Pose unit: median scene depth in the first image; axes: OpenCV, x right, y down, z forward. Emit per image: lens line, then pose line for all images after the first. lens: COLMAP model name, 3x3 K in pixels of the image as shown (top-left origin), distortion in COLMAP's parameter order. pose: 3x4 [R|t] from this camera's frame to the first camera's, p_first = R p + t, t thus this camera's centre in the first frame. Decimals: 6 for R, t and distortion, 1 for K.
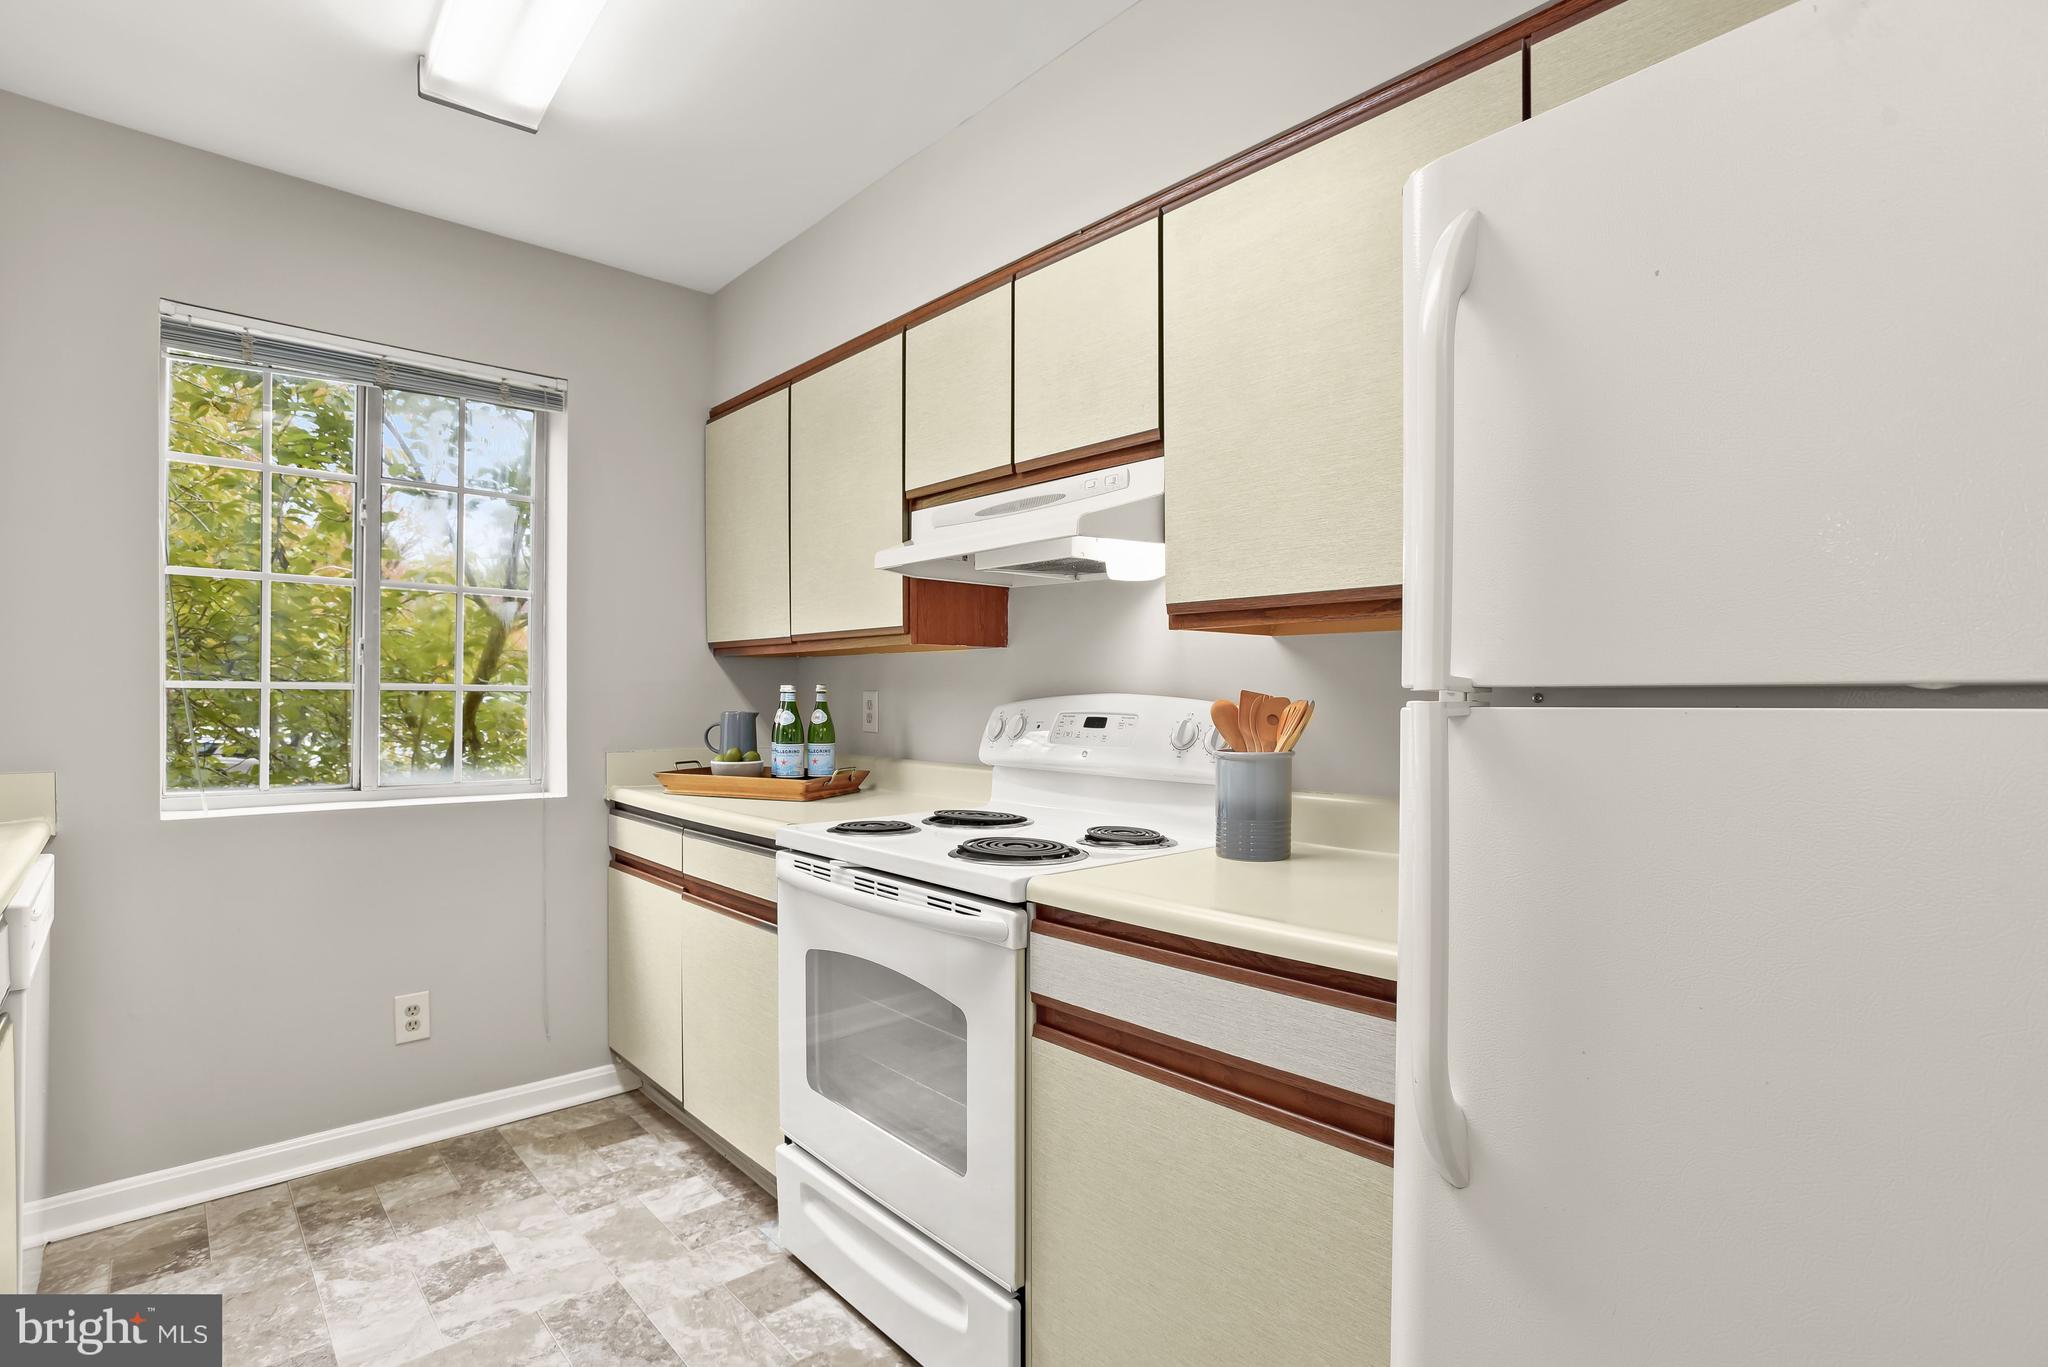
lens RADIAL K [[976.5, 0, 1024.6], [0, 976.5, 703.2], [0, 0, 1]] dist [-0.049560, 0.025037]
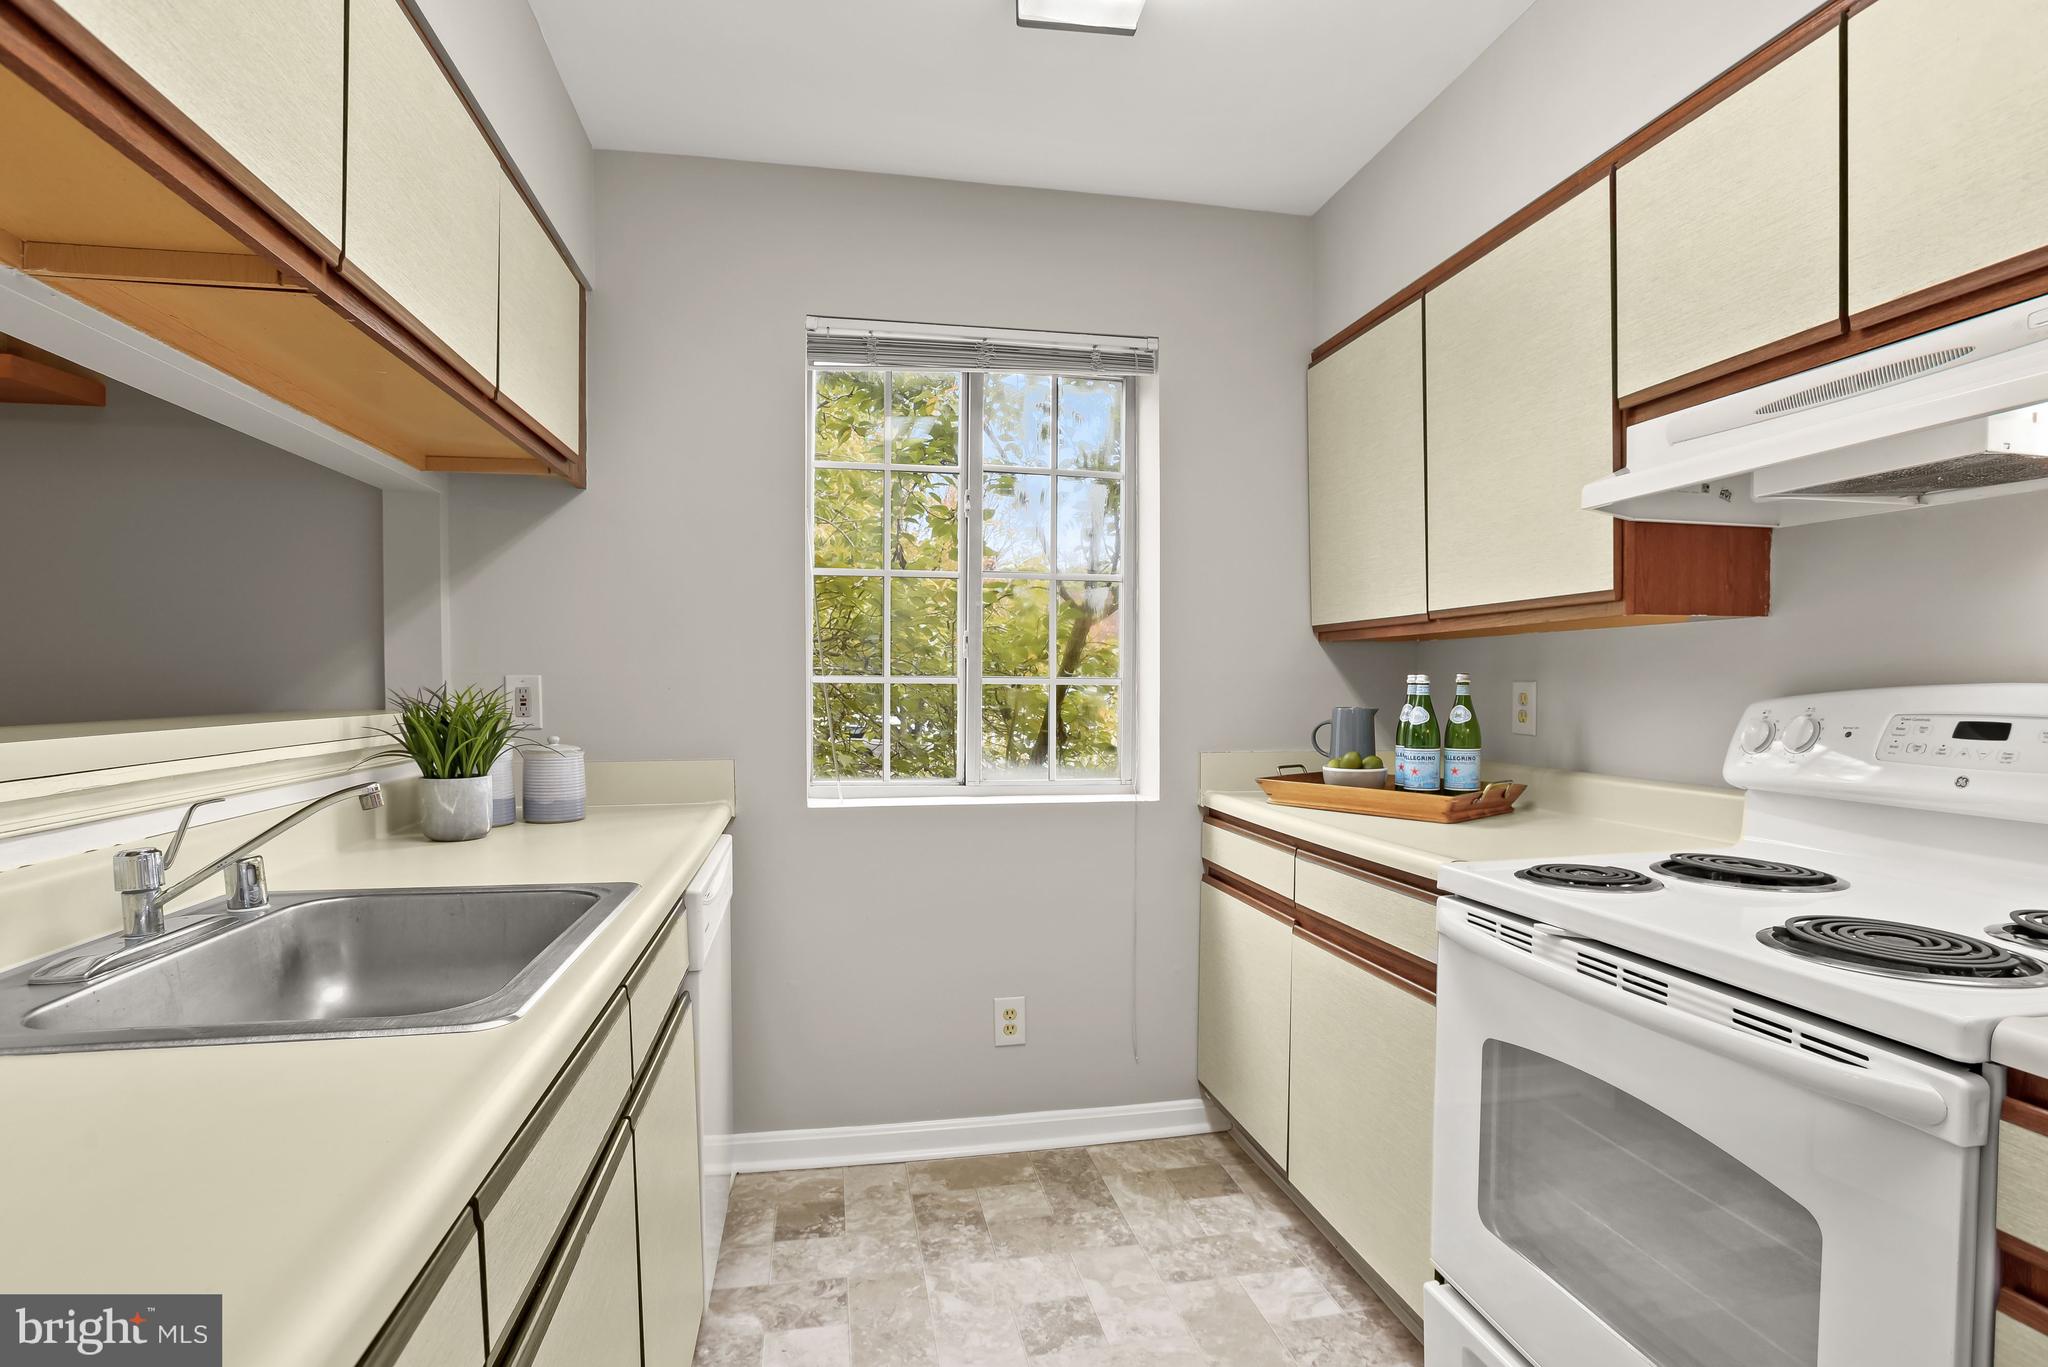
lens RADIAL K [[994.7, 0, 1029.0], [0, 994.7, 708.0], [0, 0, 1]] dist [-0.100239, 0.061221]
pose [[0.857806, 0.007297, -0.513922, -0.119548], [-0.000658, 0.999914, 0.013099, -0.001850], [0.513974, -0.010898, 0.857737, 0.168383]]
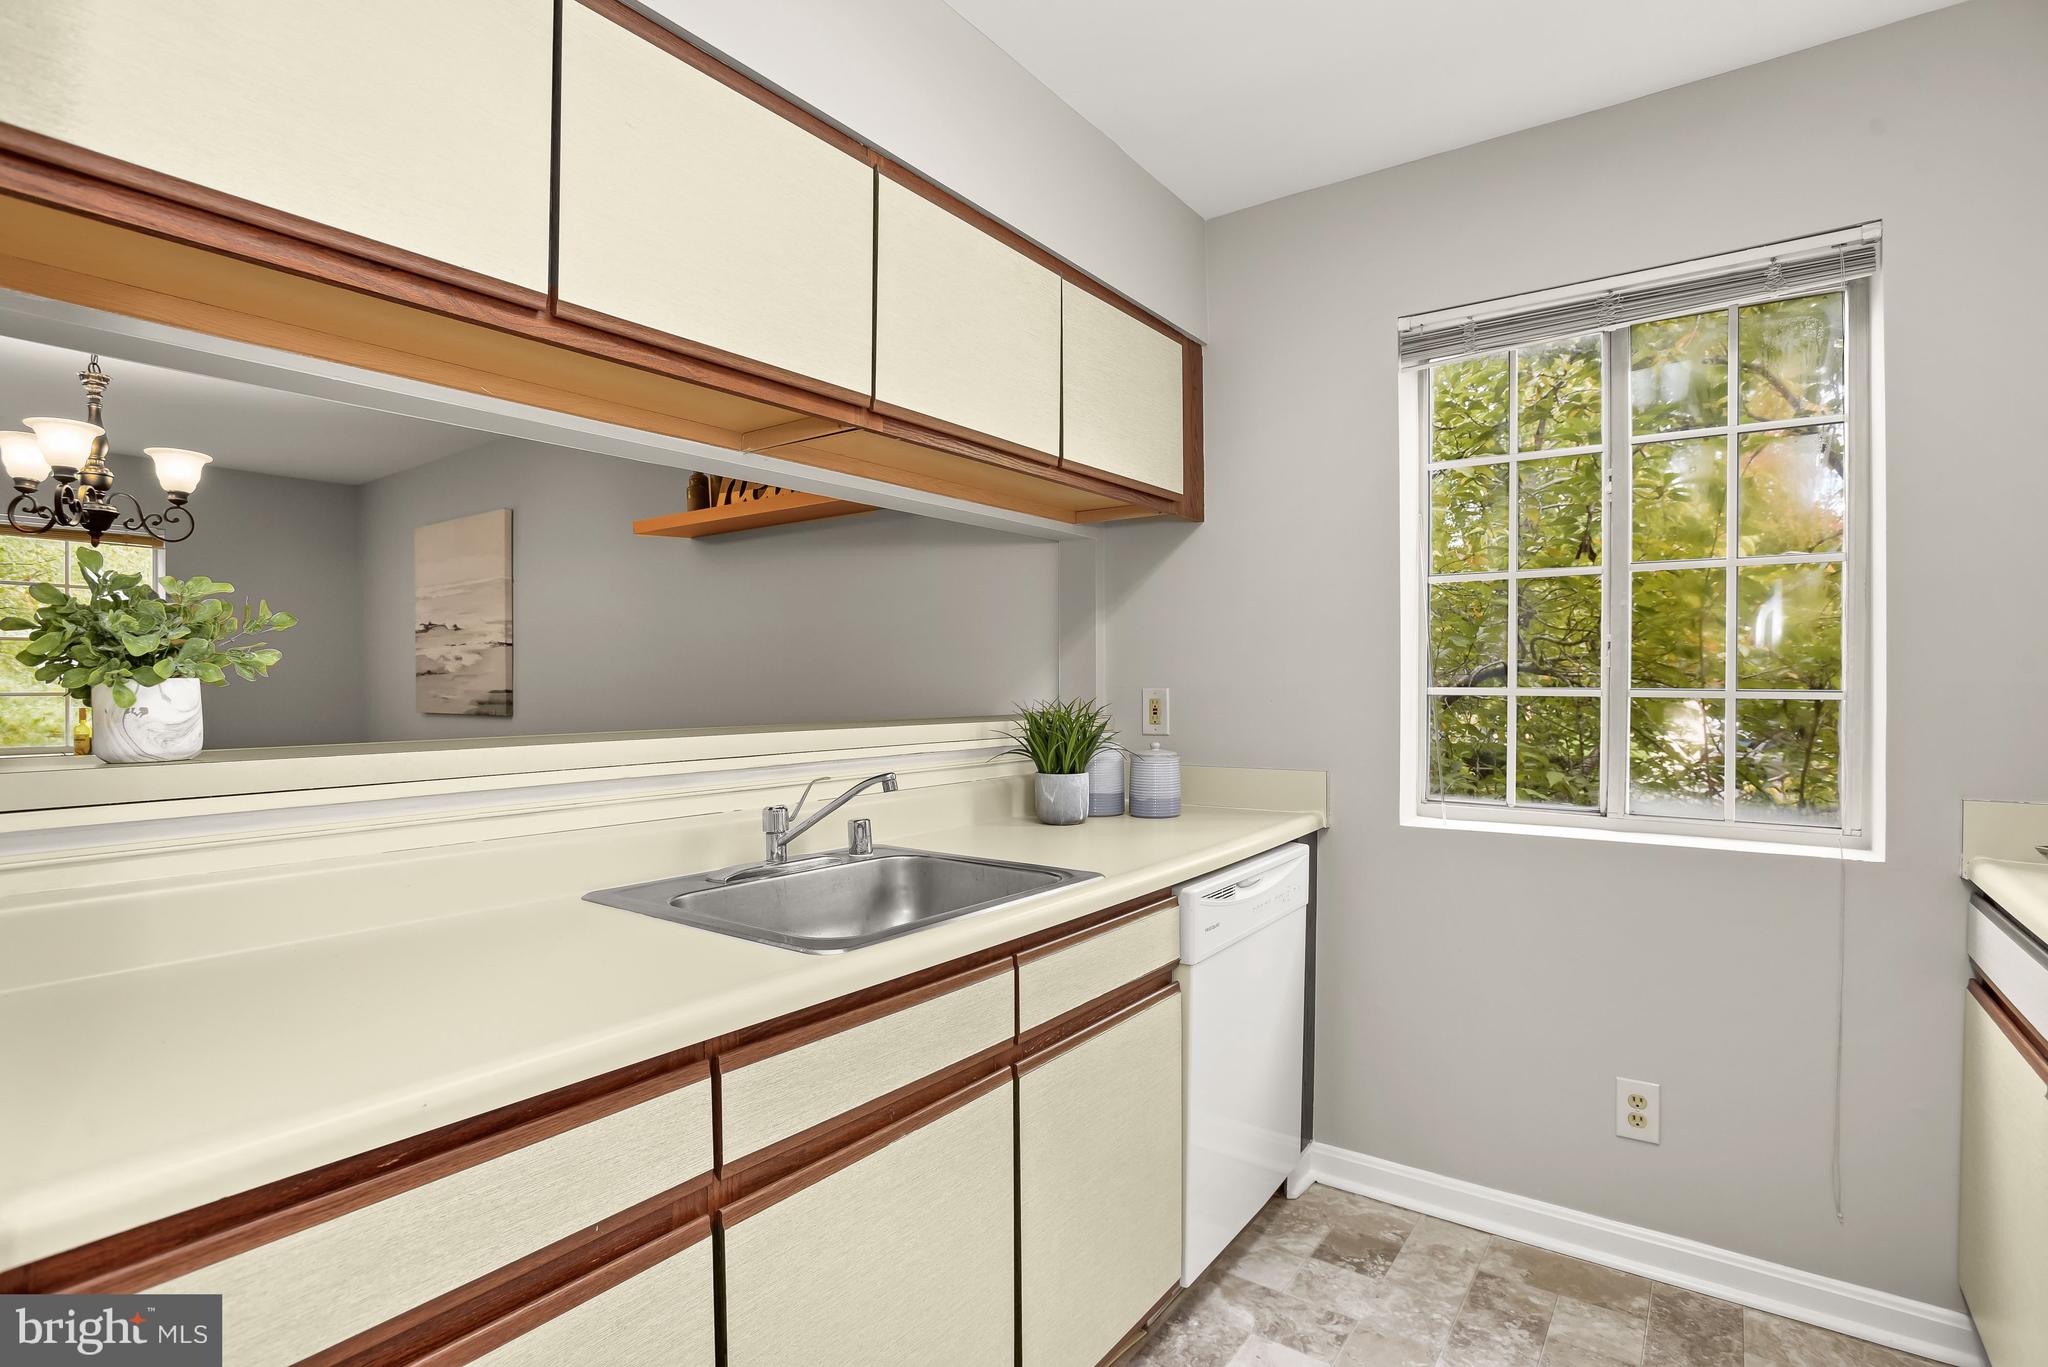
lens RADIAL K [[990.5, 0, 1024.0], [0, 990.5, 683.5], [0, 0, 1]] dist [-0.060461, 0.019722]
pose [[0.202717, -0.006299, -0.979217, 0.043172], [-0.007233, 0.999942, -0.007930, -0.016634], [0.979211, 0.008690, 0.202660, 0.357677]]
